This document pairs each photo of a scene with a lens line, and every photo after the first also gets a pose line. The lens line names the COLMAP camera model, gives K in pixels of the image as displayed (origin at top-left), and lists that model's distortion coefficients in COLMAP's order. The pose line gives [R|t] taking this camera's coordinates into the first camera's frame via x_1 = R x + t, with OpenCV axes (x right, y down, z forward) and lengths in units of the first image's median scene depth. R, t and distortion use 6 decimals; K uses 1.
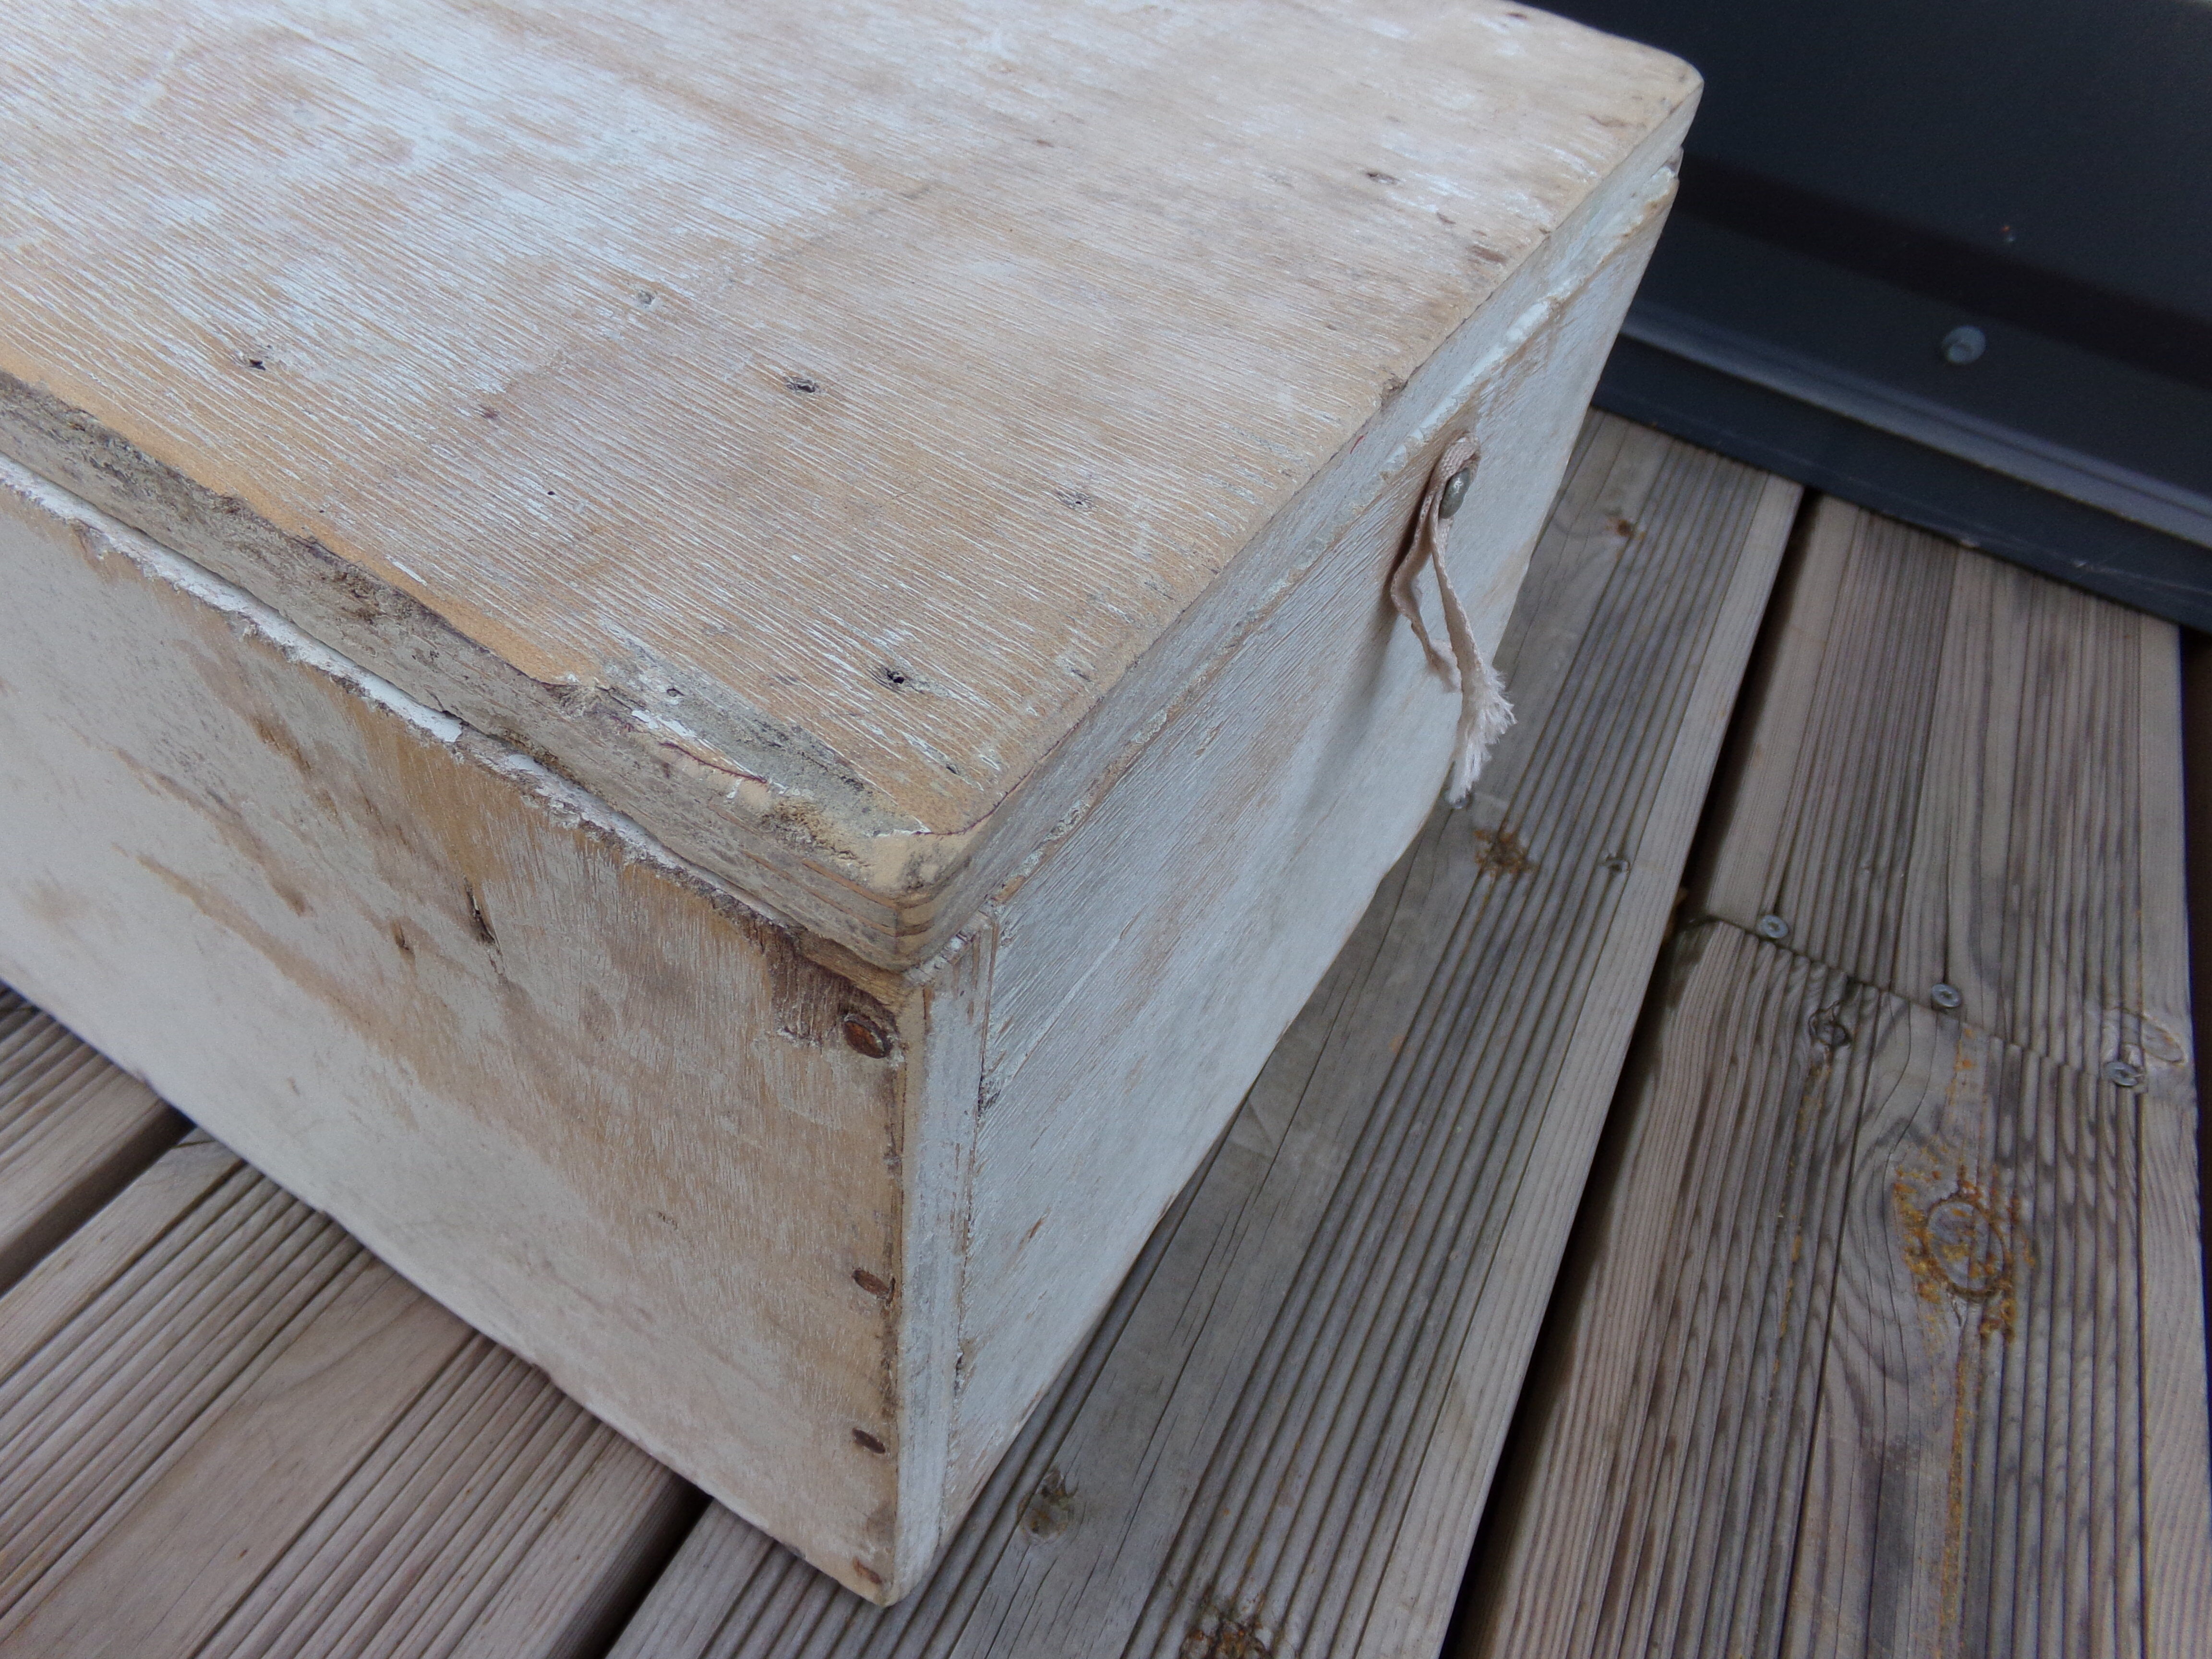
lens RADIAL K [[1502.7, 0, 1090.4], [0, 1502.7, 826.9], [0, 0, 1]] dist [-0.027142, 0.047835]
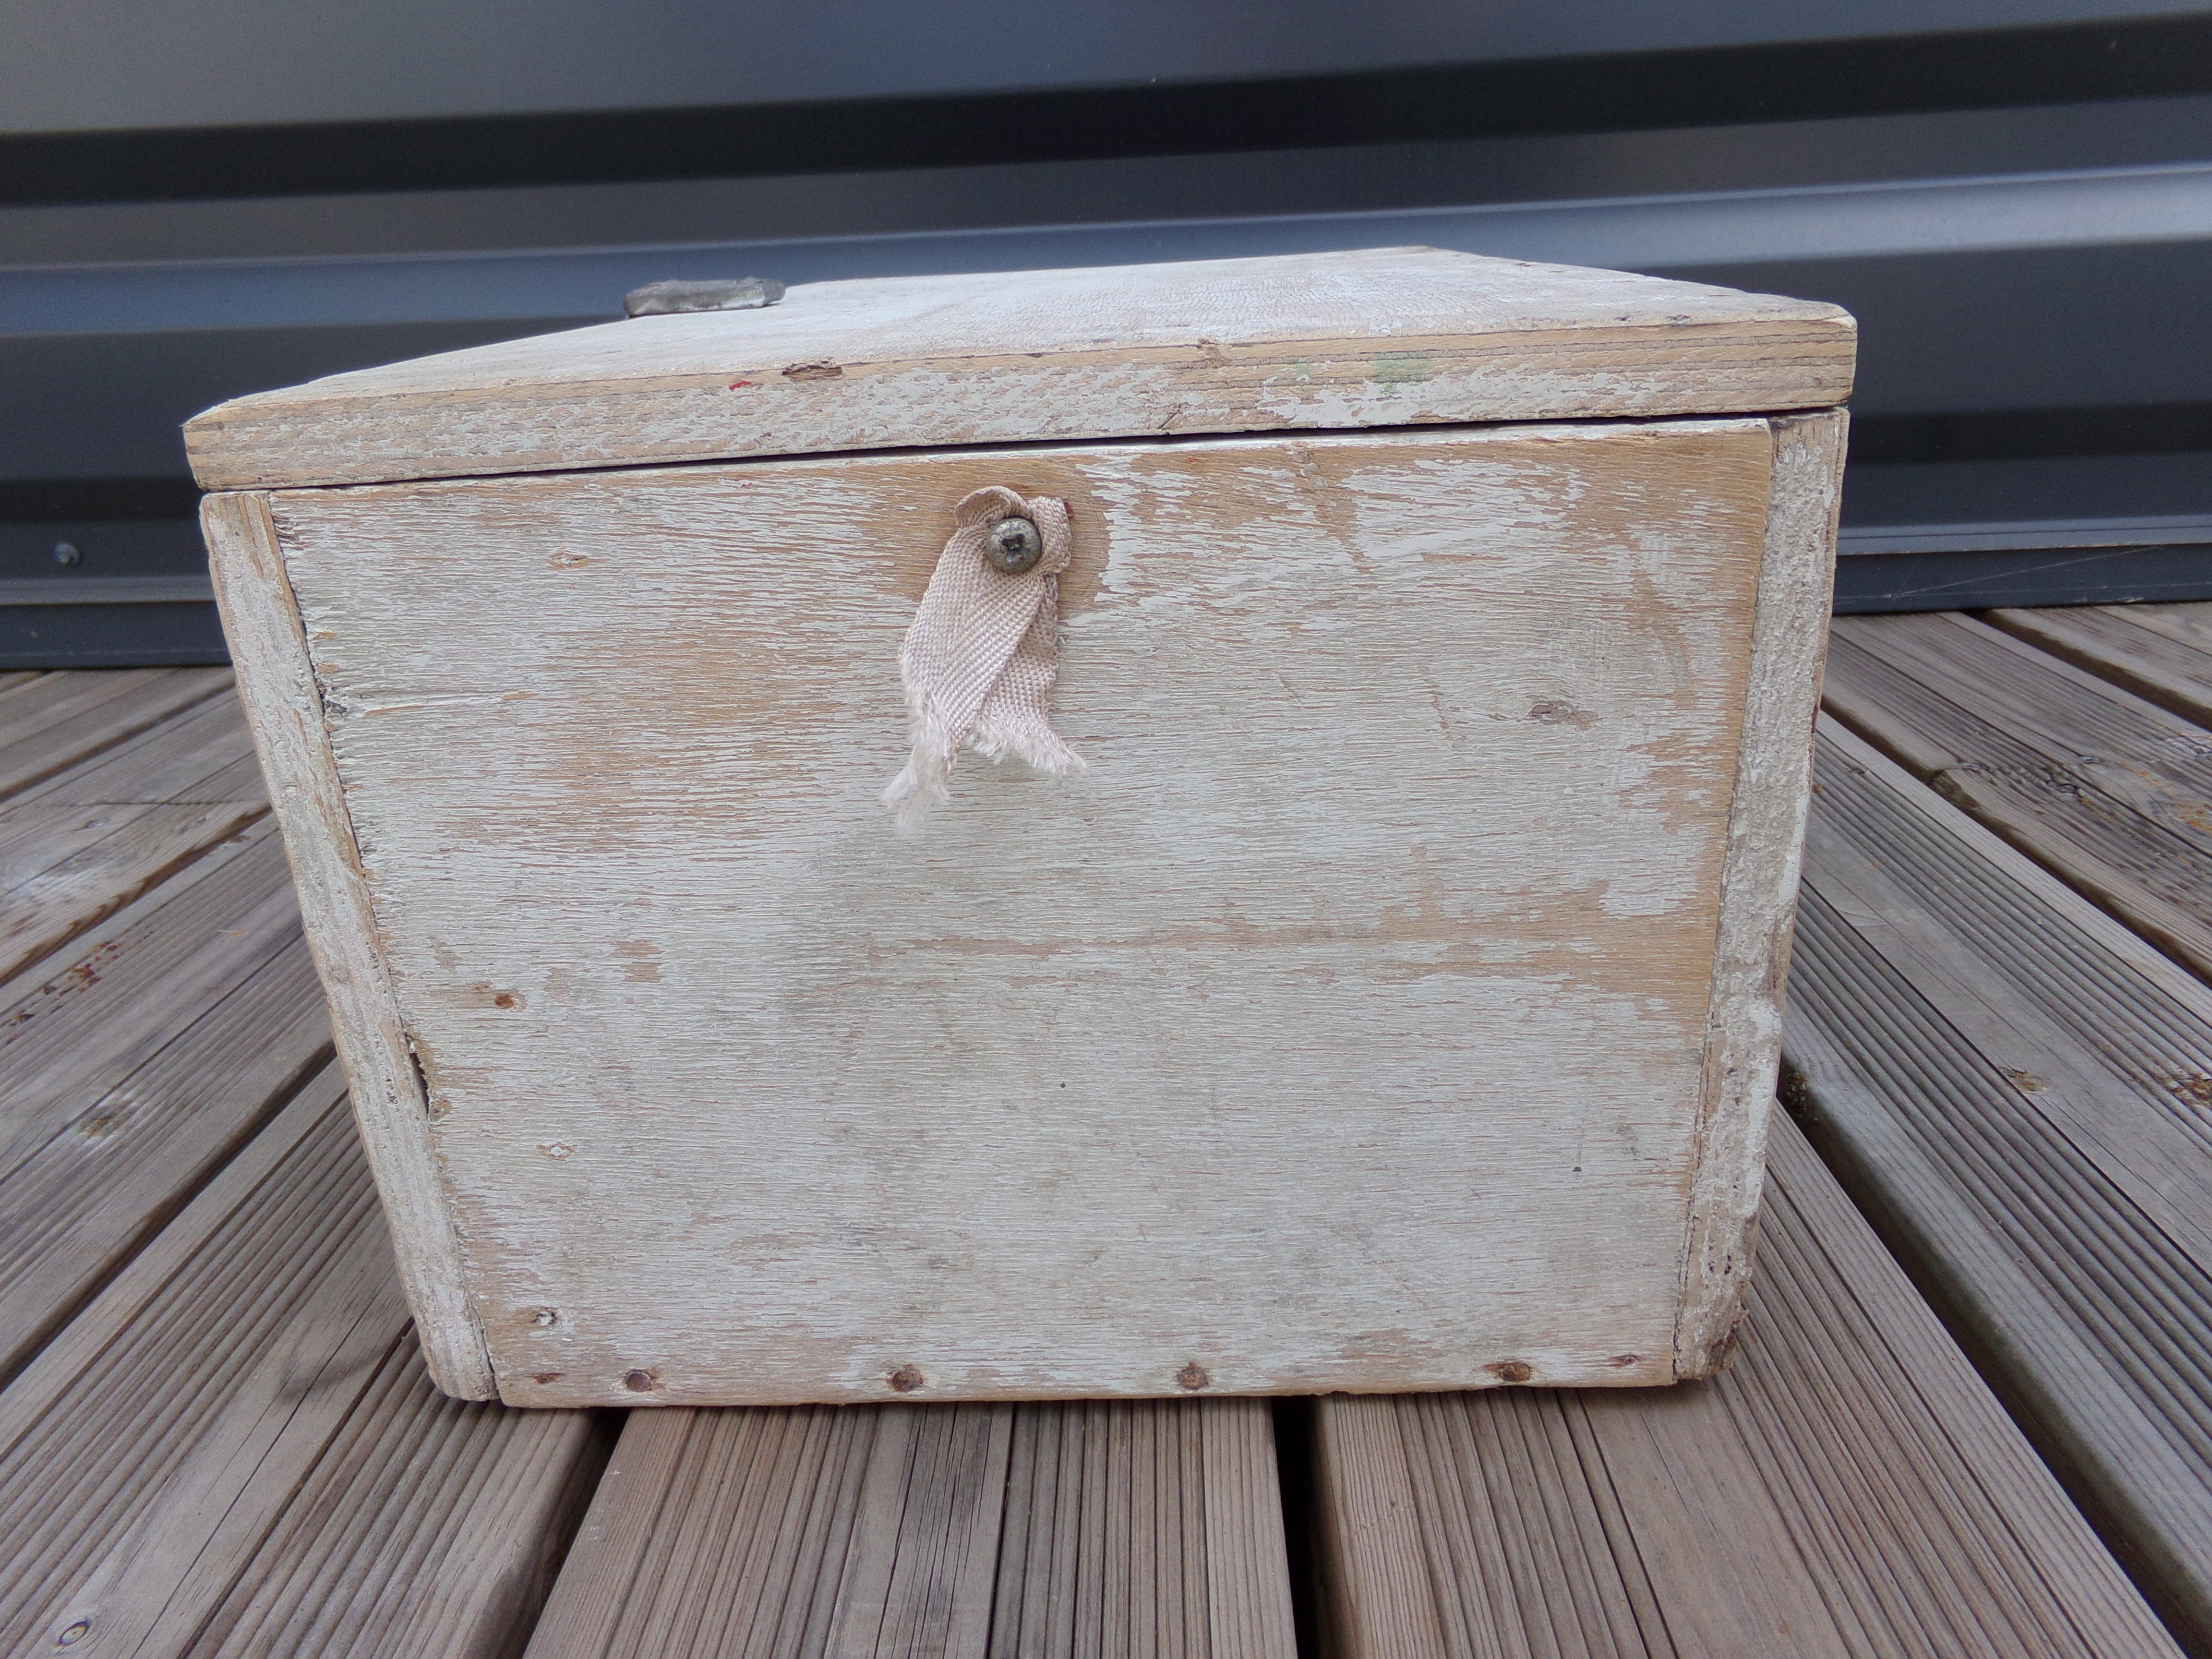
lens RADIAL K [[1502.7, 0, 1103.5], [0, 1502.7, 843.8], [0, 0, 1]] dist [-0.027142, 0.047835]
pose [[0.890406, -0.315960, 0.327636, -0.823374], [0.420905, 0.845547, -0.328464, 0.264518], [-0.173250, 0.430370, 0.885870, -0.109430]]
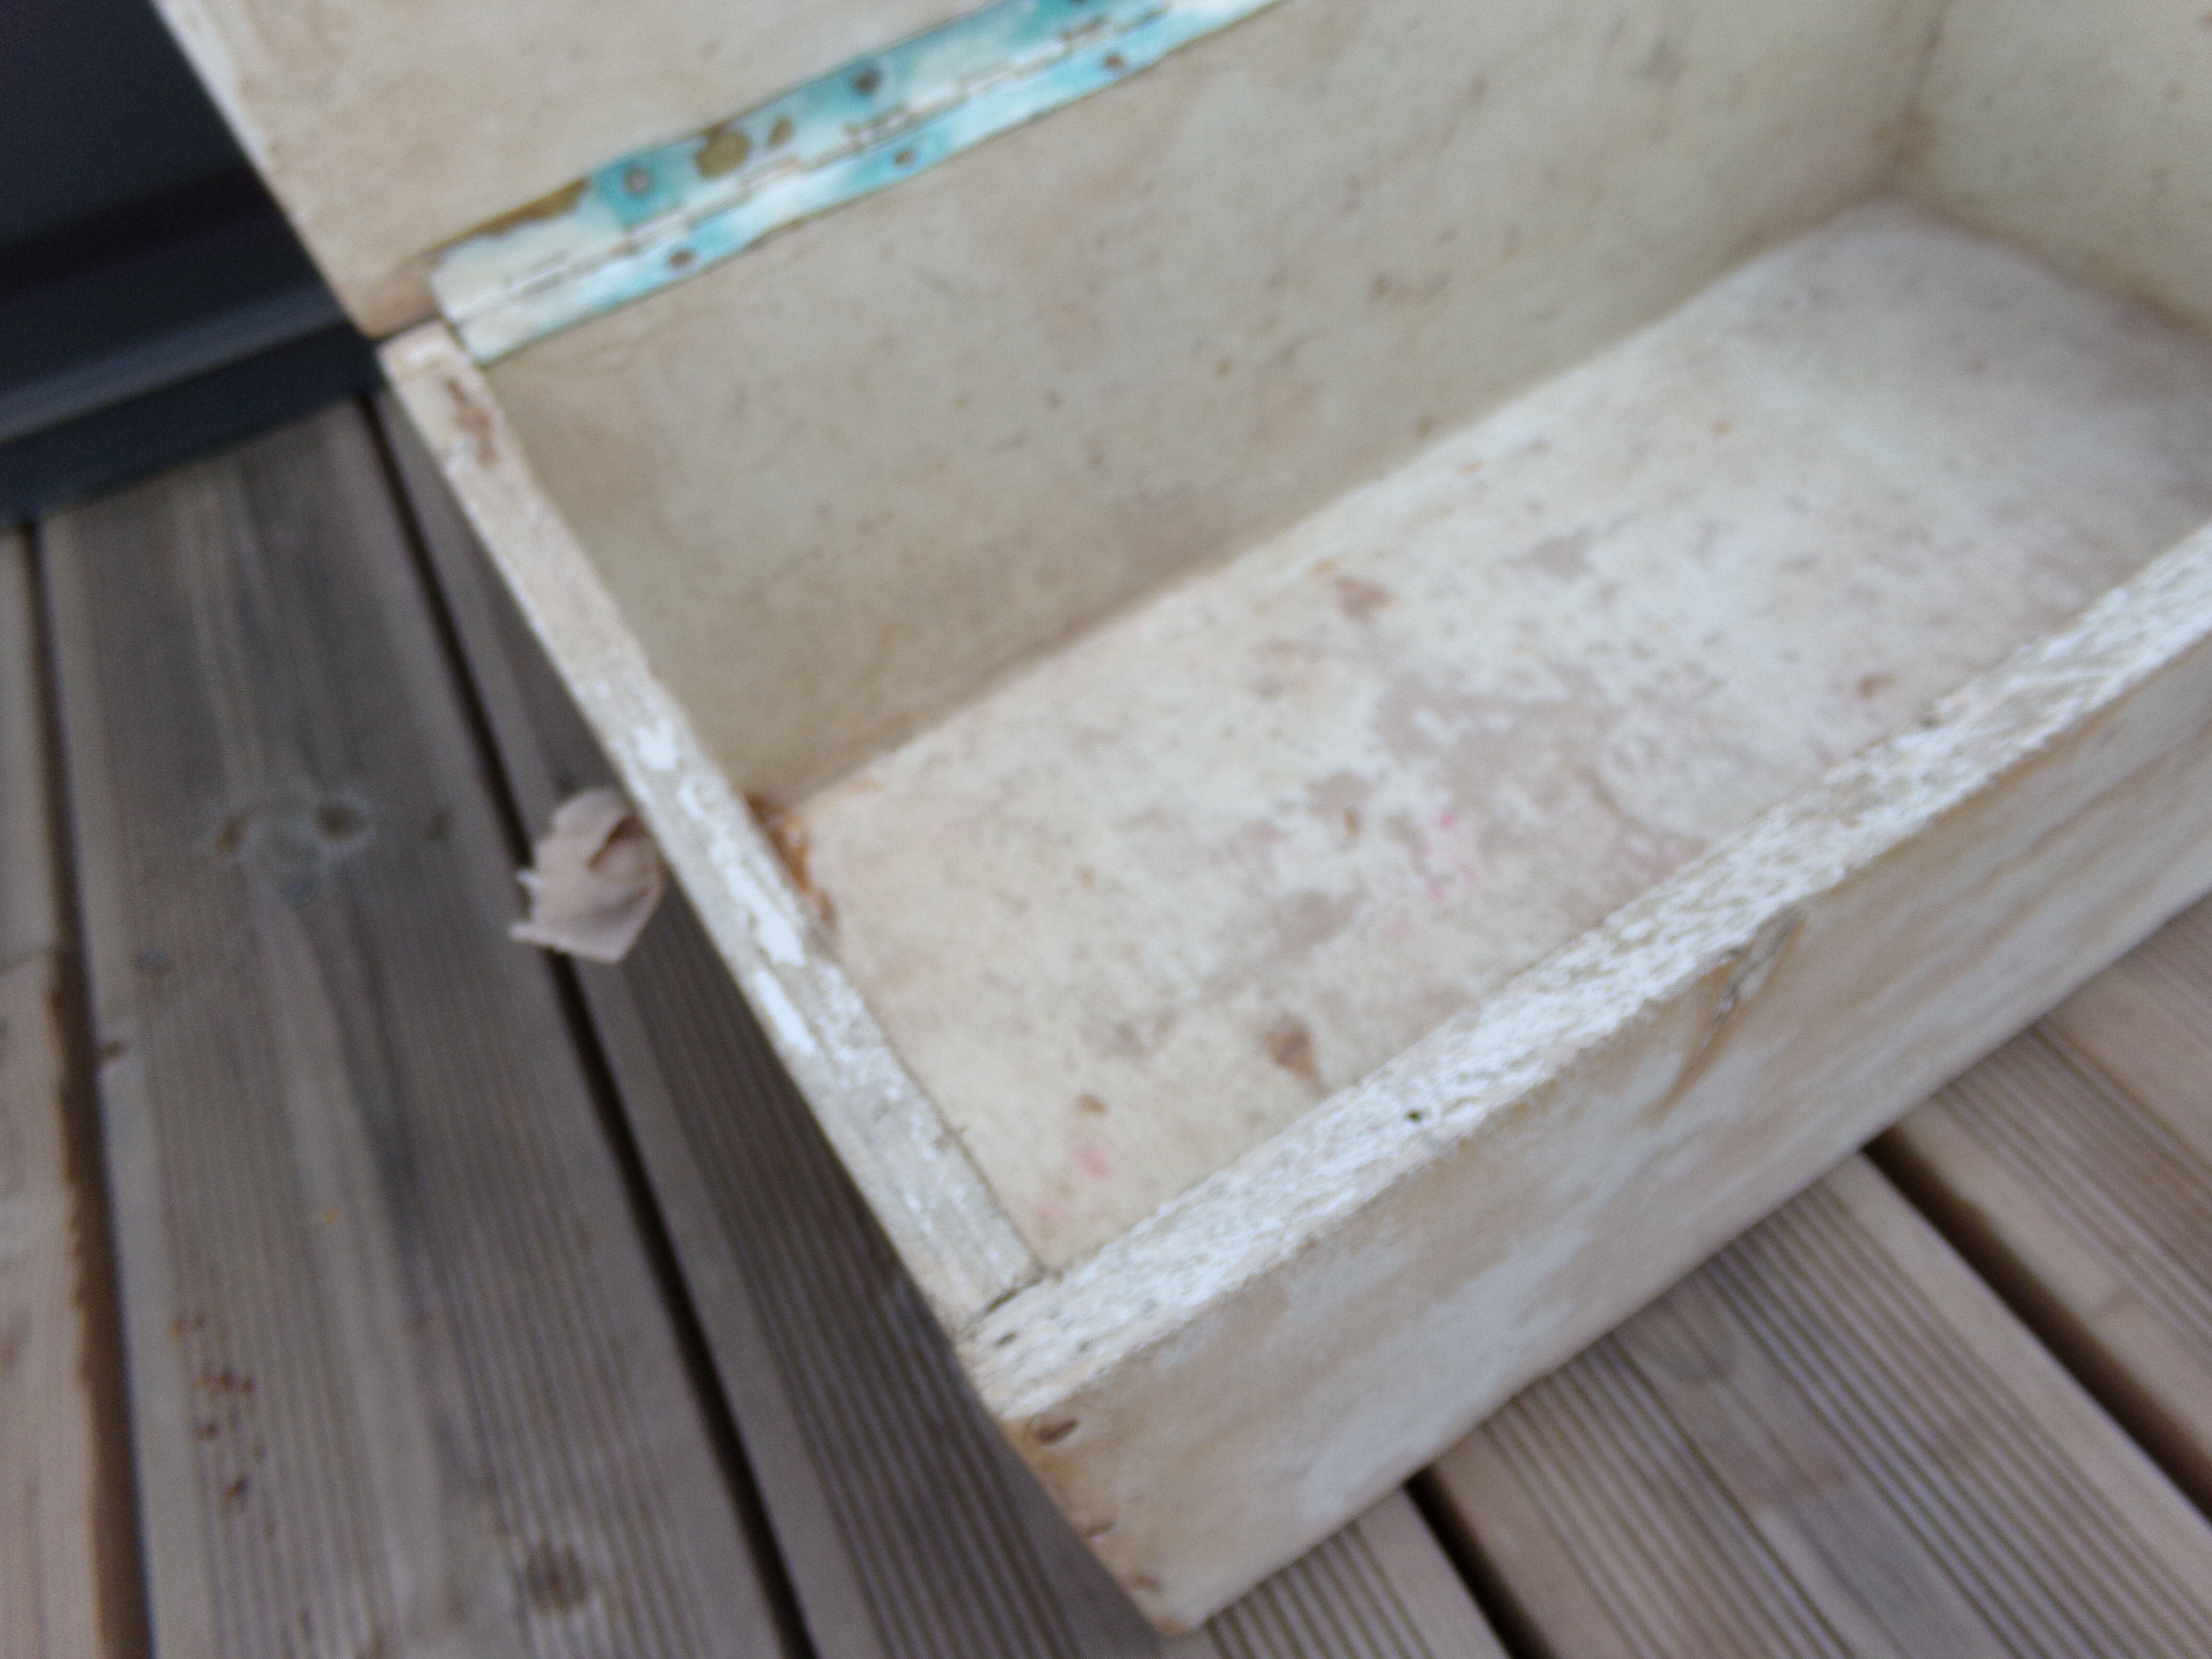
lens RADIAL K [[1502.7, 0, 1132.0], [0, 1502.7, 817.6], [0, 0, 1]] dist [-0.027142, 0.047835]
pose [[0.550352, -0.774832, 0.311044, -0.908634], [0.732548, 0.626853, 0.265383, -0.483626], [-0.400606, 0.081801, 0.912591, 0.073439]]
